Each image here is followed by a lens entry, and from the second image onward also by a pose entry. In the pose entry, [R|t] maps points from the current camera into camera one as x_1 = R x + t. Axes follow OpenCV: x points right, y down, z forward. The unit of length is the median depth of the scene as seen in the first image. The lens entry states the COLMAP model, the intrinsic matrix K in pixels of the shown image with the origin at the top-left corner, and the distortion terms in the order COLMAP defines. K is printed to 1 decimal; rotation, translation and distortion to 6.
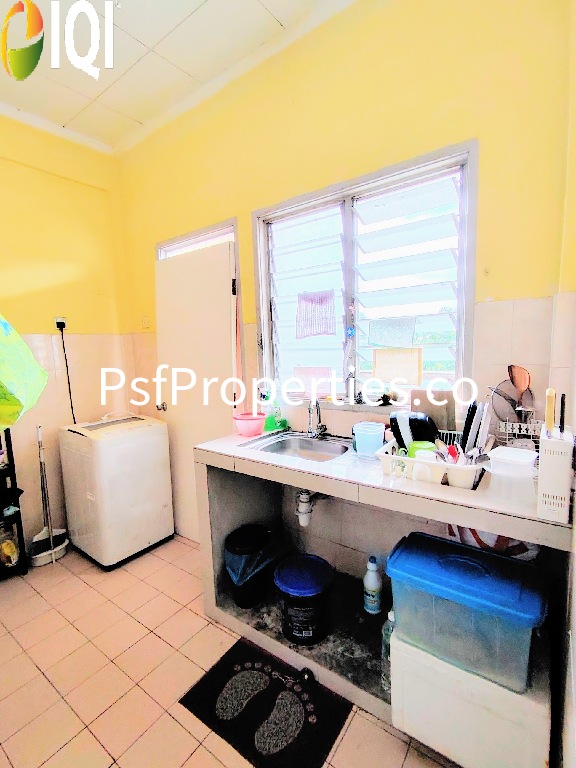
lens RADIAL K [[367.7, 0, 284.7], [0, 367.7, 383.5], [0, 0, 1]] dist [0.003793, 0.006116]
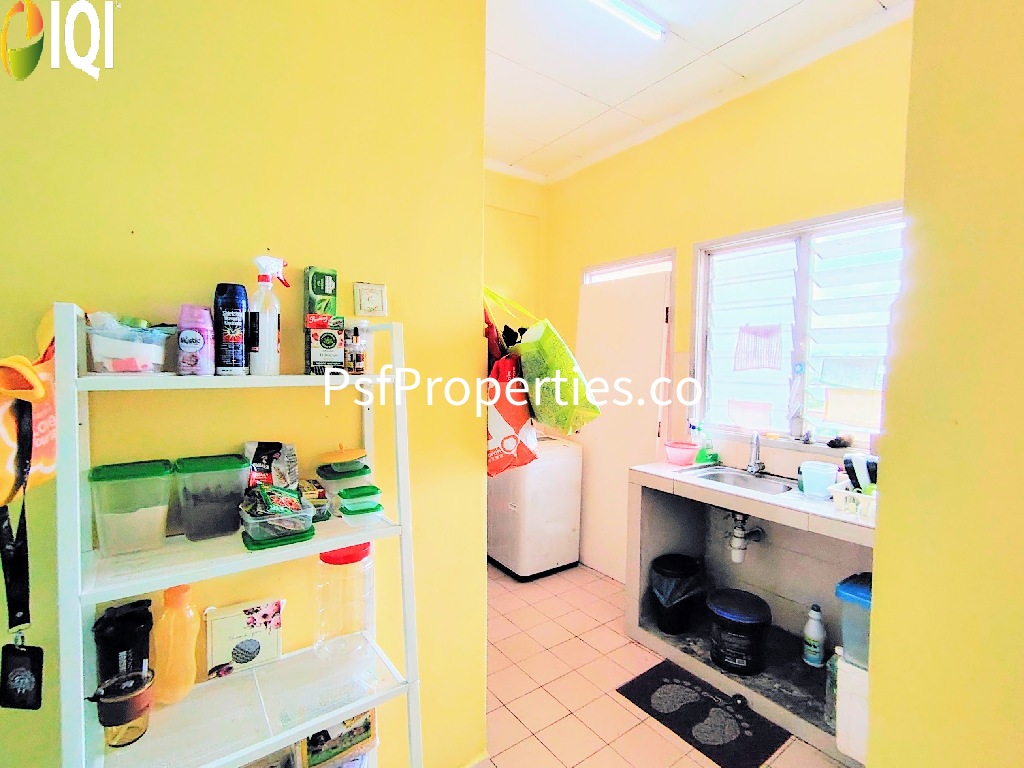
lens RADIAL K [[490.3, 0, 514.7], [0, 490.3, 379.7], [0, 0, 1]] dist [0.003793, 0.006116]
pose [[0.953343, 0.065023, -0.294804, -0.157980], [-0.085698, 0.994646, -0.057747, 0.028903], [0.289471, 0.080317, 0.953811, -0.462713]]
